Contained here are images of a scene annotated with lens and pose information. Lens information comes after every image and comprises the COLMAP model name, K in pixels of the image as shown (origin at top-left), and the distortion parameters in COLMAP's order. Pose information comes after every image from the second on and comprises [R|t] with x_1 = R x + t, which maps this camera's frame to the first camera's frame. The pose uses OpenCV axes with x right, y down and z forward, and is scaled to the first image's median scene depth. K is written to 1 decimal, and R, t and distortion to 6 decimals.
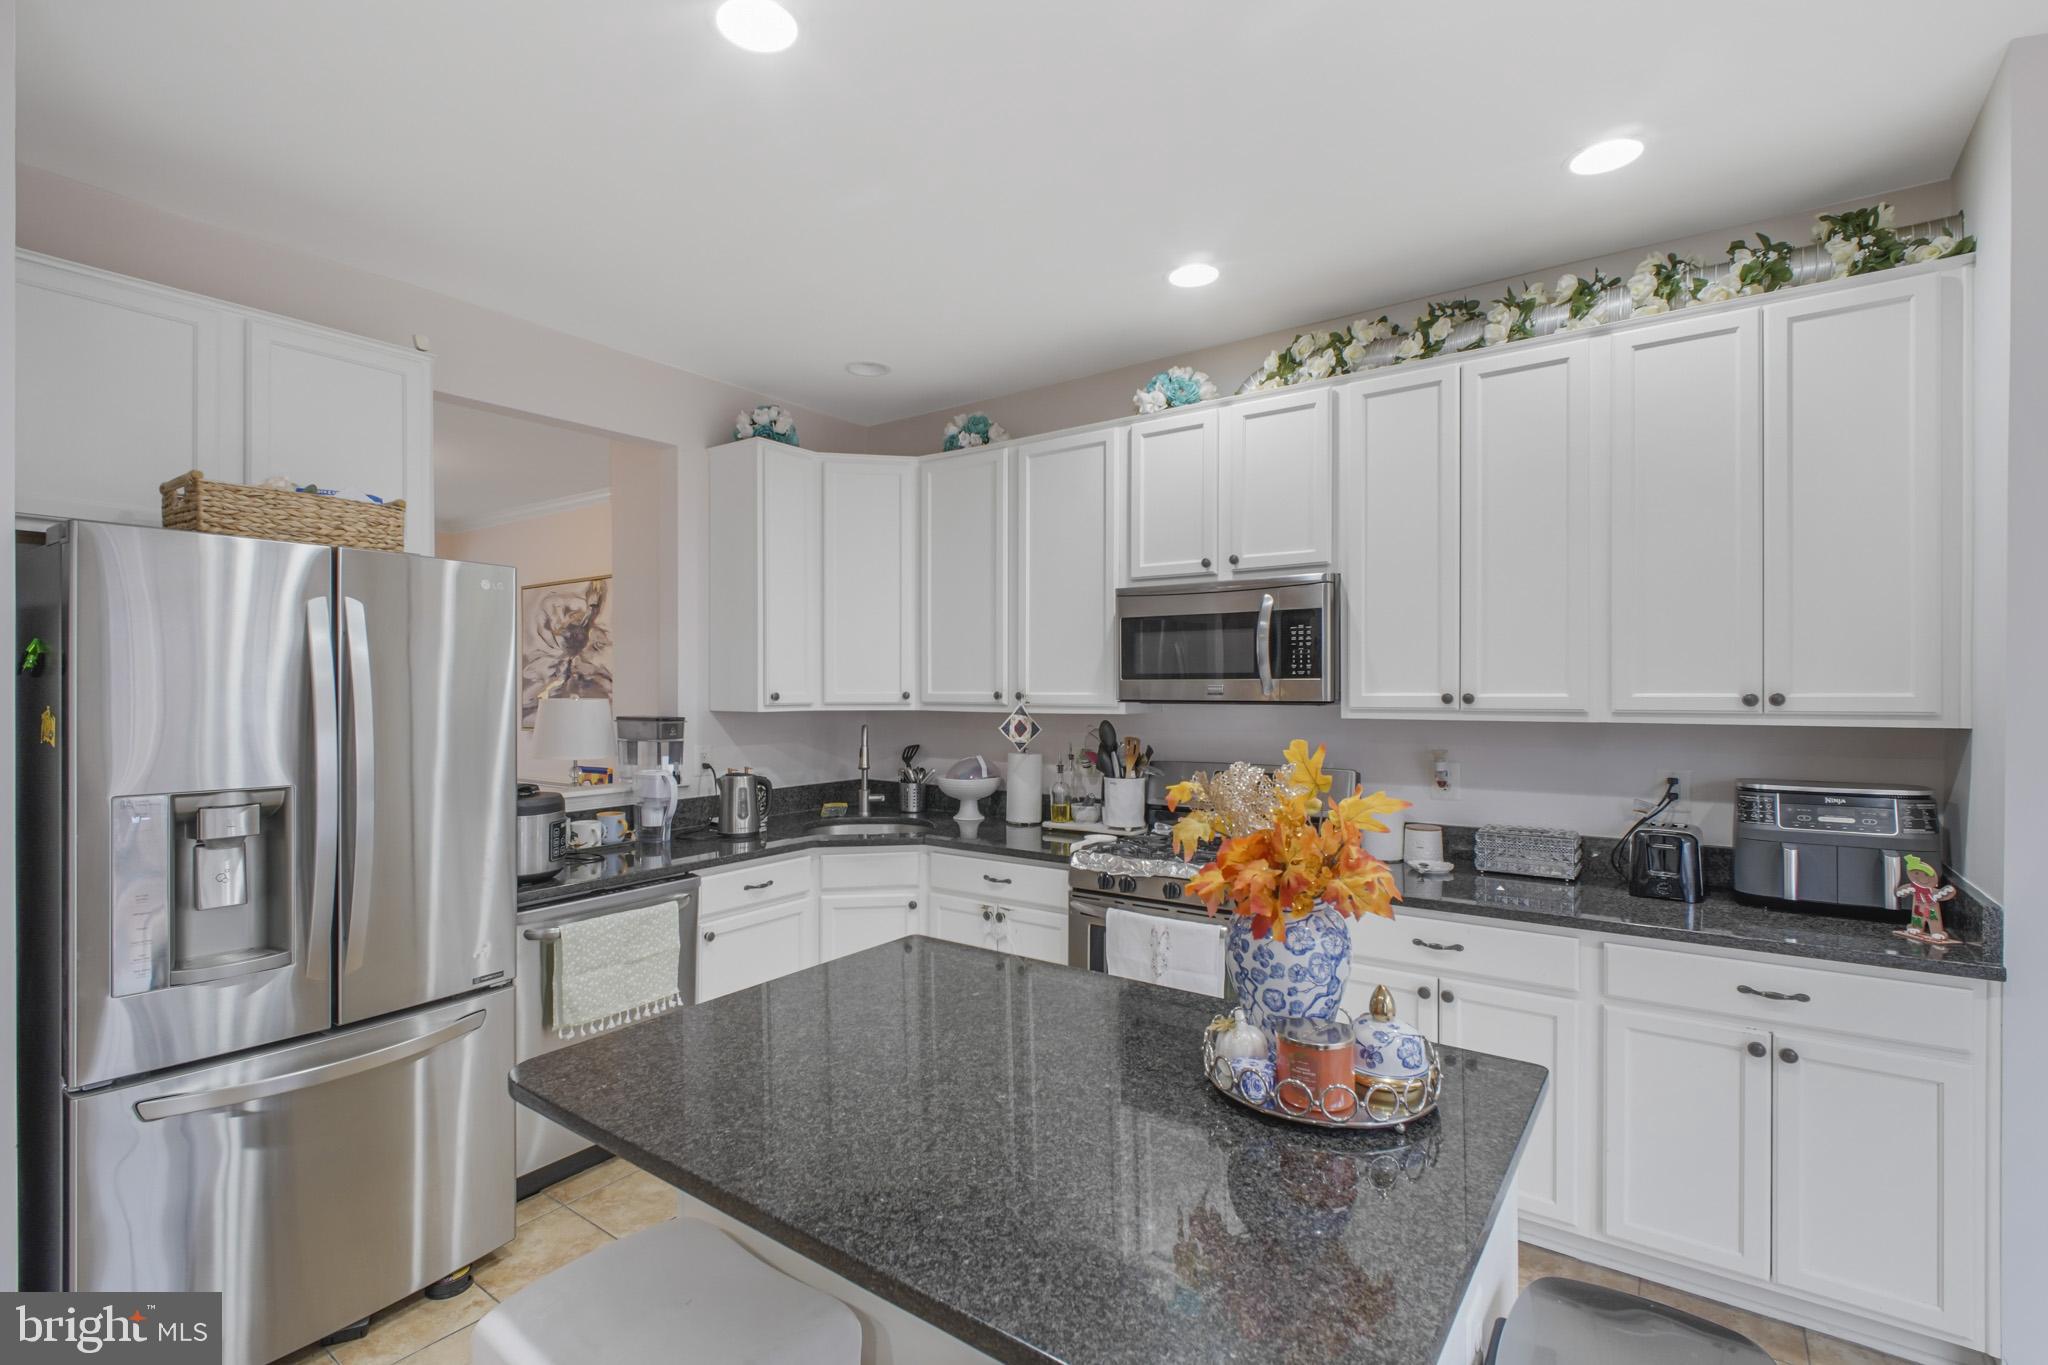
lens RADIAL K [[927.0, 0, 1014.5], [0, 927.0, 693.7], [0, 0, 1]] dist [0.002752, 0.000028]
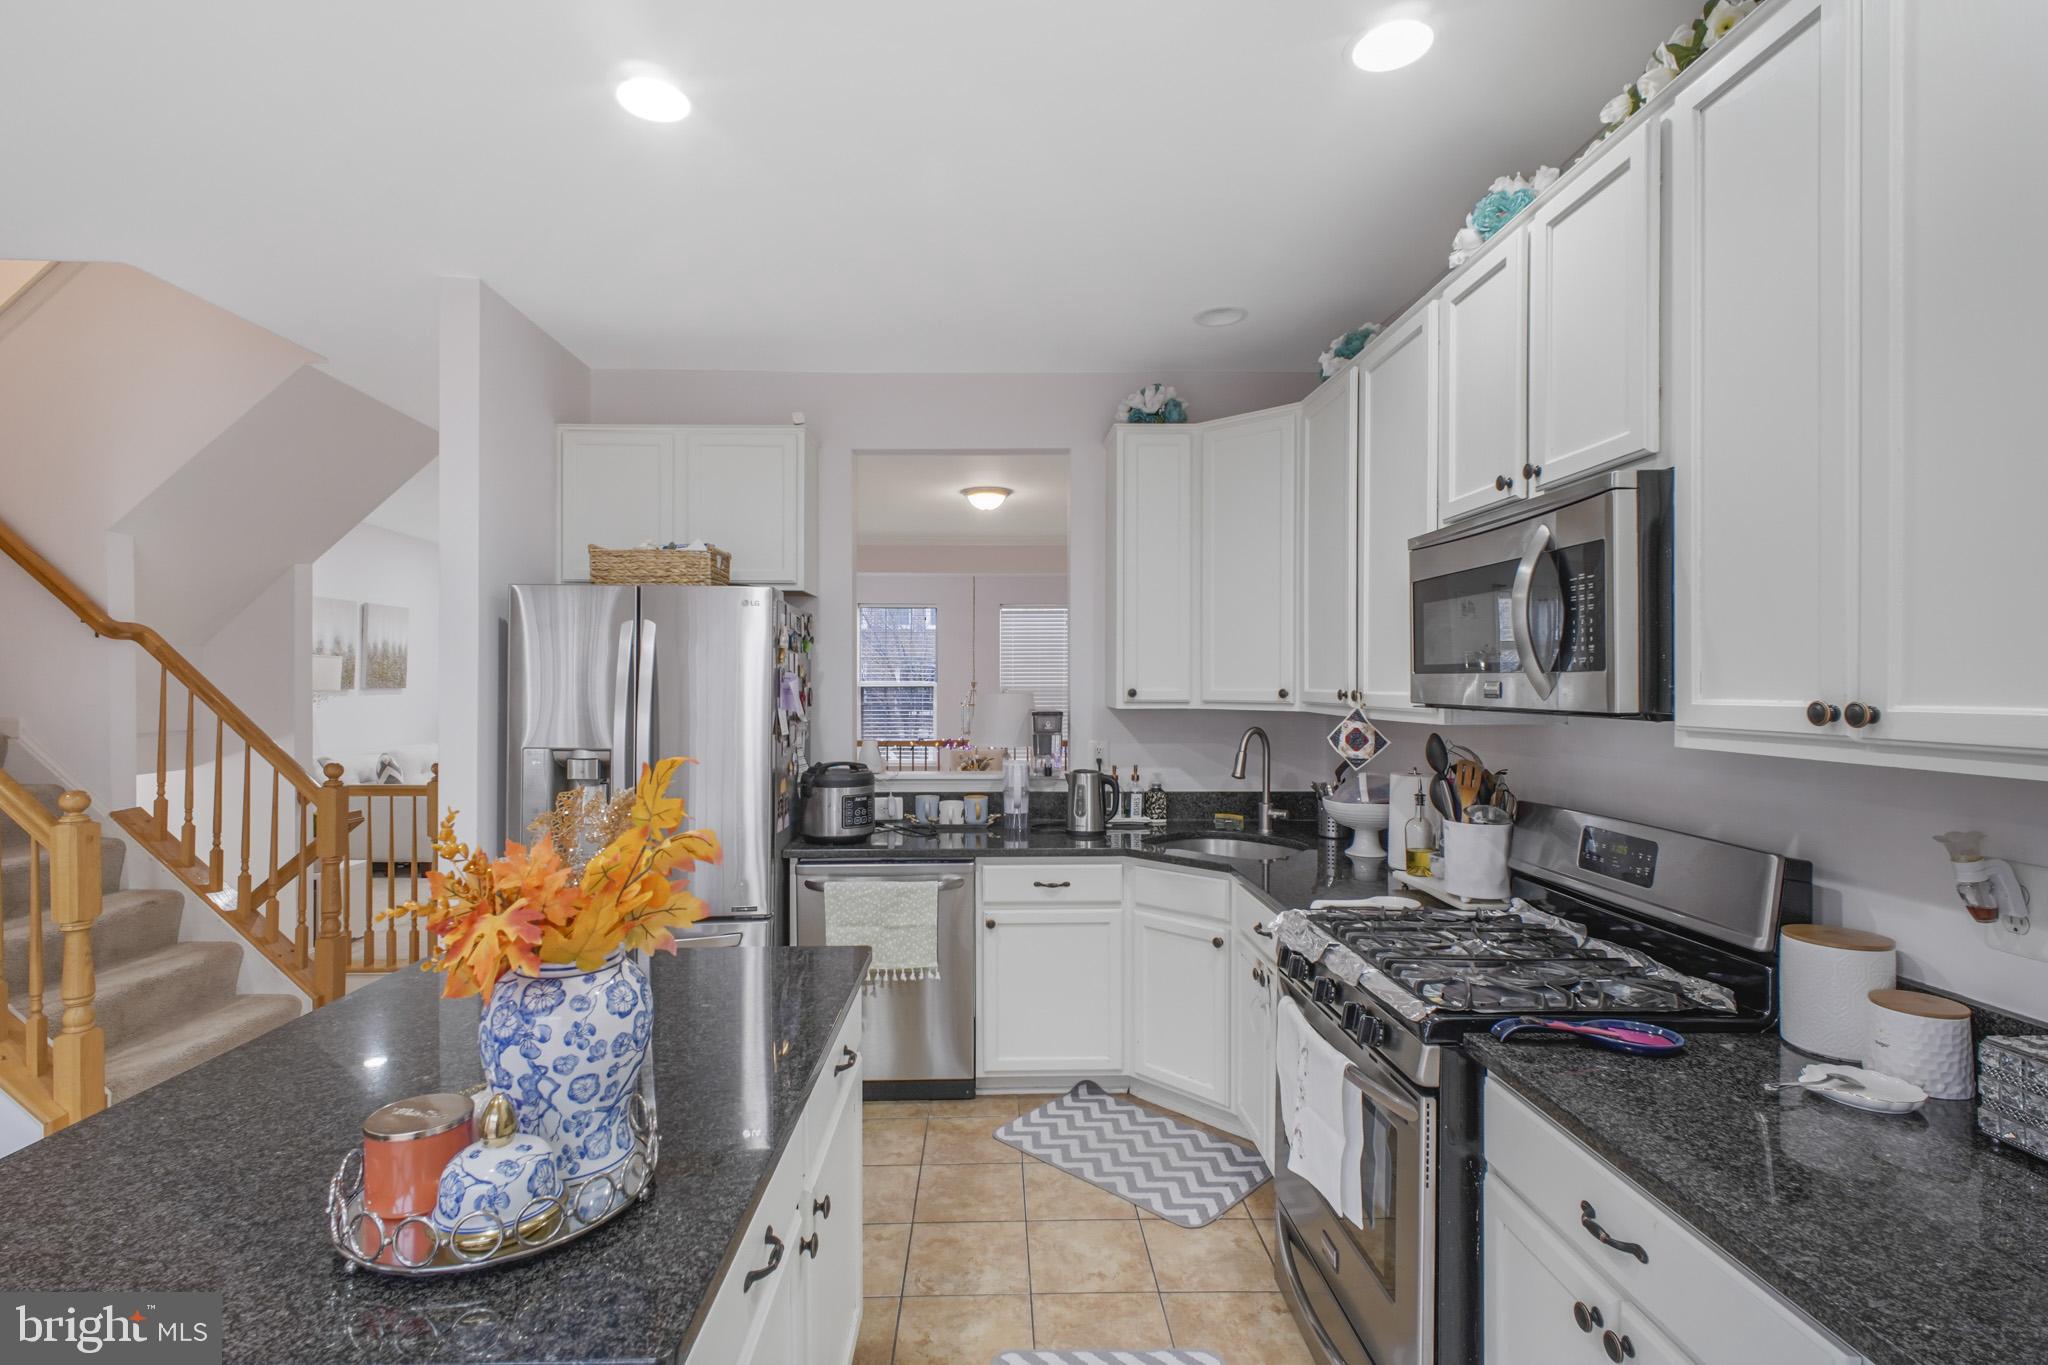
lens RADIAL K [[958.7, 0, 1021.7], [0, 958.7, 679.7], [0, 0, 1]] dist [0.015166, -0.003552]
pose [[0.602802, 0.000243, -0.797891, 0.475999], [-0.007455, 0.999958, -0.005328, -0.004512], [0.797856, 0.009160, 0.602779, 0.330179]]
